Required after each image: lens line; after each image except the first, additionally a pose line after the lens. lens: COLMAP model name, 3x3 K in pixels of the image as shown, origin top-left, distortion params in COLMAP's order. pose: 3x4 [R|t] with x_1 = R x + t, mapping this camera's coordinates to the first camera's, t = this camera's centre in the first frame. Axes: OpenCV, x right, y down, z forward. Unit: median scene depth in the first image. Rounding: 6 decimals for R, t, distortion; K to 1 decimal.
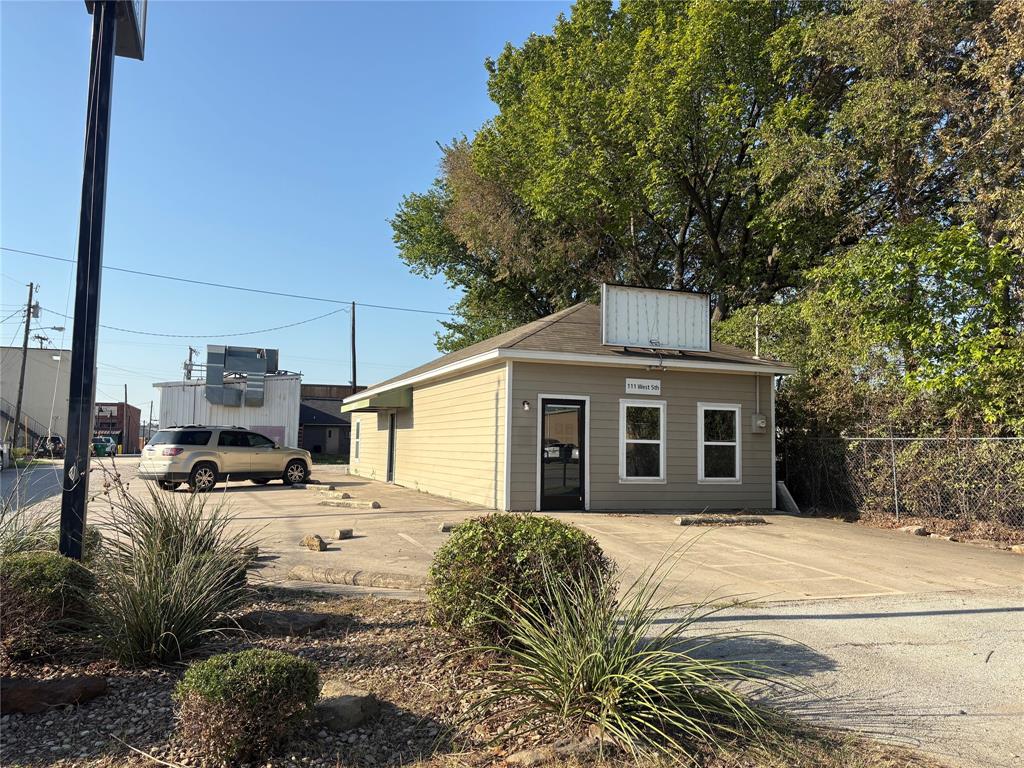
lens RADIAL K [[787.2, 0, 520.9], [0, 787.2, 391.4], [0, 0, 1]] dist [0.039640, -0.044598]
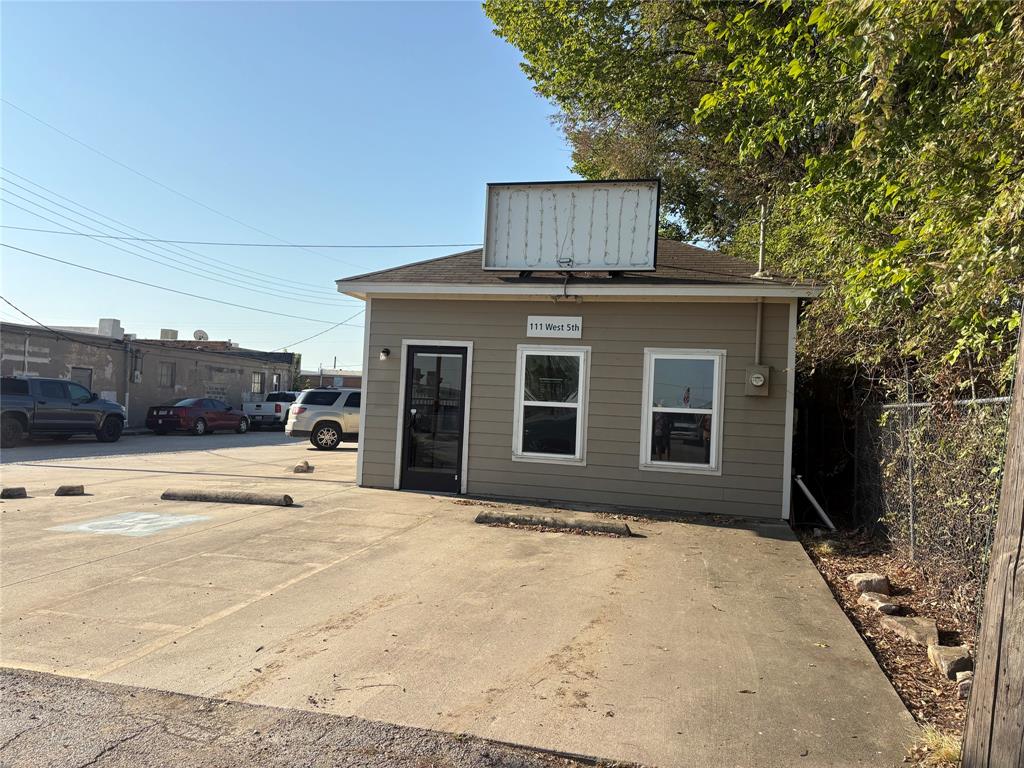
lens RADIAL K [[802.9, 0, 511.9], [0, 802.9, 410.7], [0, 0, 1]] dist [0.030059, -0.002411]
pose [[0.808820, 0.022739, -0.587616, 0.546521], [0.008641, 0.998685, 0.050539, 0.032258], [0.587992, -0.045954, 0.807560, 0.394246]]
